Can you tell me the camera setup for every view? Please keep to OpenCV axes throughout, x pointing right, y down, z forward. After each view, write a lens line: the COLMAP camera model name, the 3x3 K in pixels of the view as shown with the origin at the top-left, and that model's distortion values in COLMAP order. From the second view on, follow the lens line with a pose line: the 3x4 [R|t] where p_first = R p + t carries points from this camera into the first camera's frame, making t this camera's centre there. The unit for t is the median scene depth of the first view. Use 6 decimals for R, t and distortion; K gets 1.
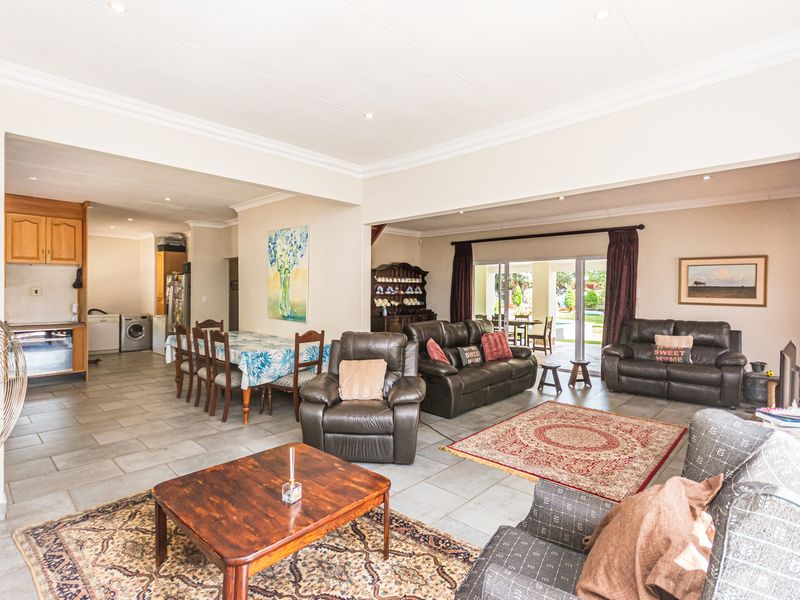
lens RADIAL K [[416.7, 0, 389.7], [0, 416.7, 296.0], [0, 0, 1]] dist [0.003054, 0.000243]
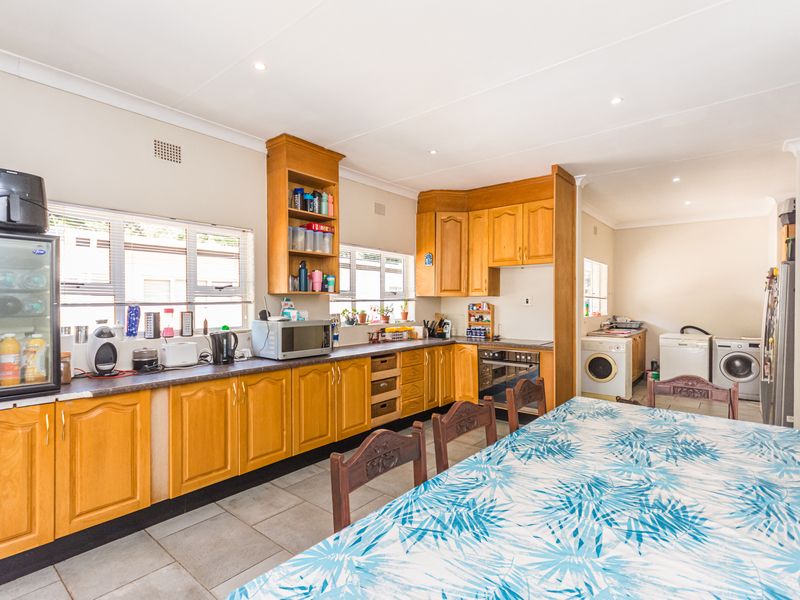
lens RADIAL K [[400.2, 0, 400.0], [0, 400.2, 300.0], [0, 0, 1]] dist [0.003502, 0.000708]
pose [[0.077139, -0.005270, -0.997006, -0.101888], [-0.011635, 0.999913, -0.006185, -0.004195], [0.996952, 0.012078, 0.077071, 0.697536]]
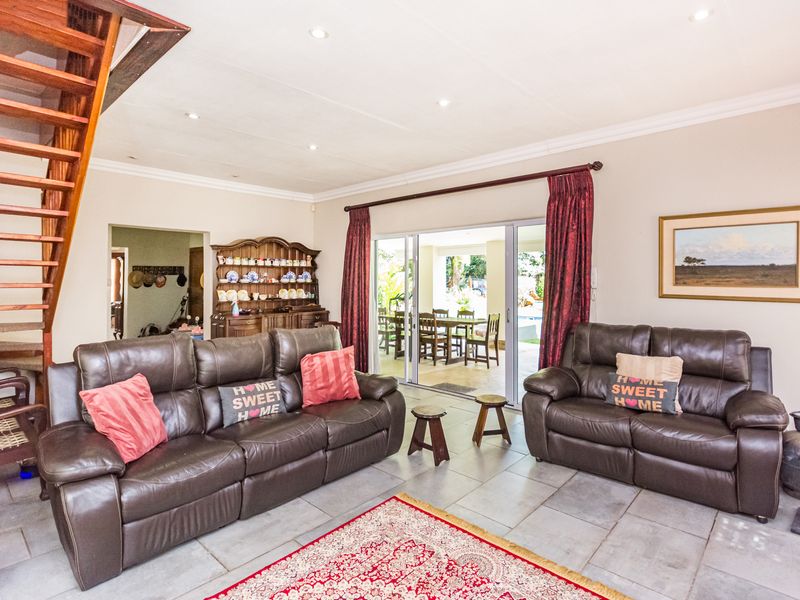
lens RADIAL K [[425.5, 0, 408.8], [0, 425.5, 281.1], [0, 0, 1]] dist [0.006390, 0.001374]
pose [[0.999429, -0.003353, 0.033609, 0.322663], [0.003738, 0.999928, -0.011408, 0.002359], [-0.033569, 0.011528, 0.999370, 0.418545]]
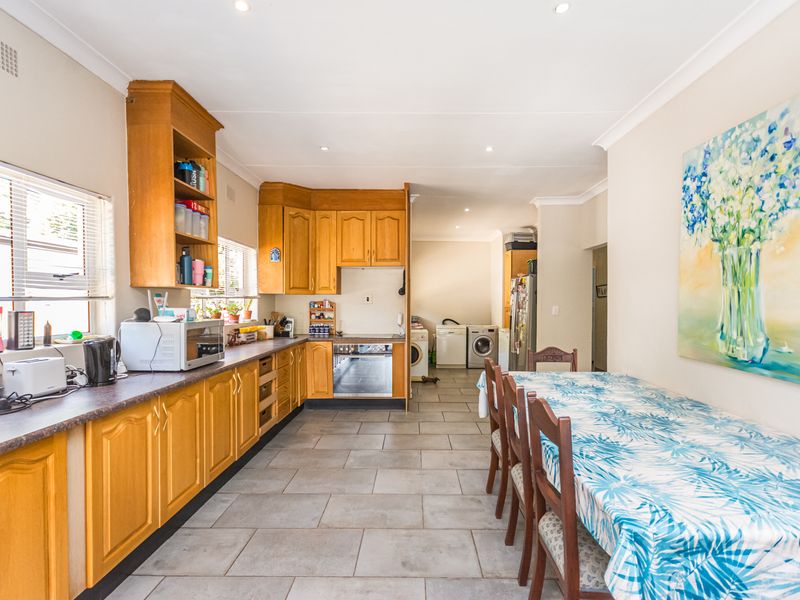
lens RADIAL K [[394.2, 0, 407.1], [0, 394.2, 303.8], [0, 0, 1]] dist [0.001821, 0.000380]
pose [[0.682176, 0.003540, -0.731179, -0.176918], [-0.009249, 0.999950, -0.003789, 0.002465], [0.731129, 0.009347, 0.682175, 0.489891]]
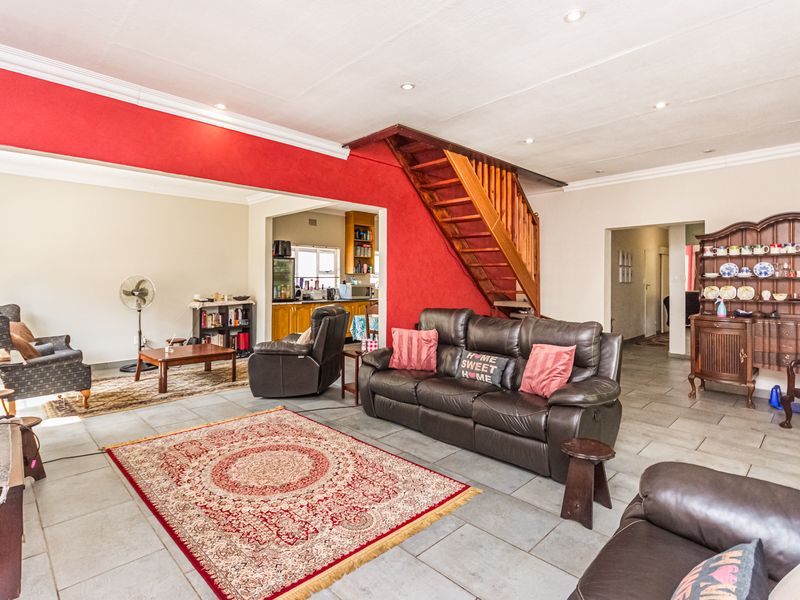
lens RADIAL K [[425.5, 0, 408.8], [0, 425.5, 281.1], [0, 0, 1]] dist [0.006390, 0.001374]
pose [[-0.016932, -0.003280, -0.999851, 0.750895], [-0.014817, 0.999886, -0.003029, 0.011383], [0.999747, 0.014764, -0.016978, 0.795627]]
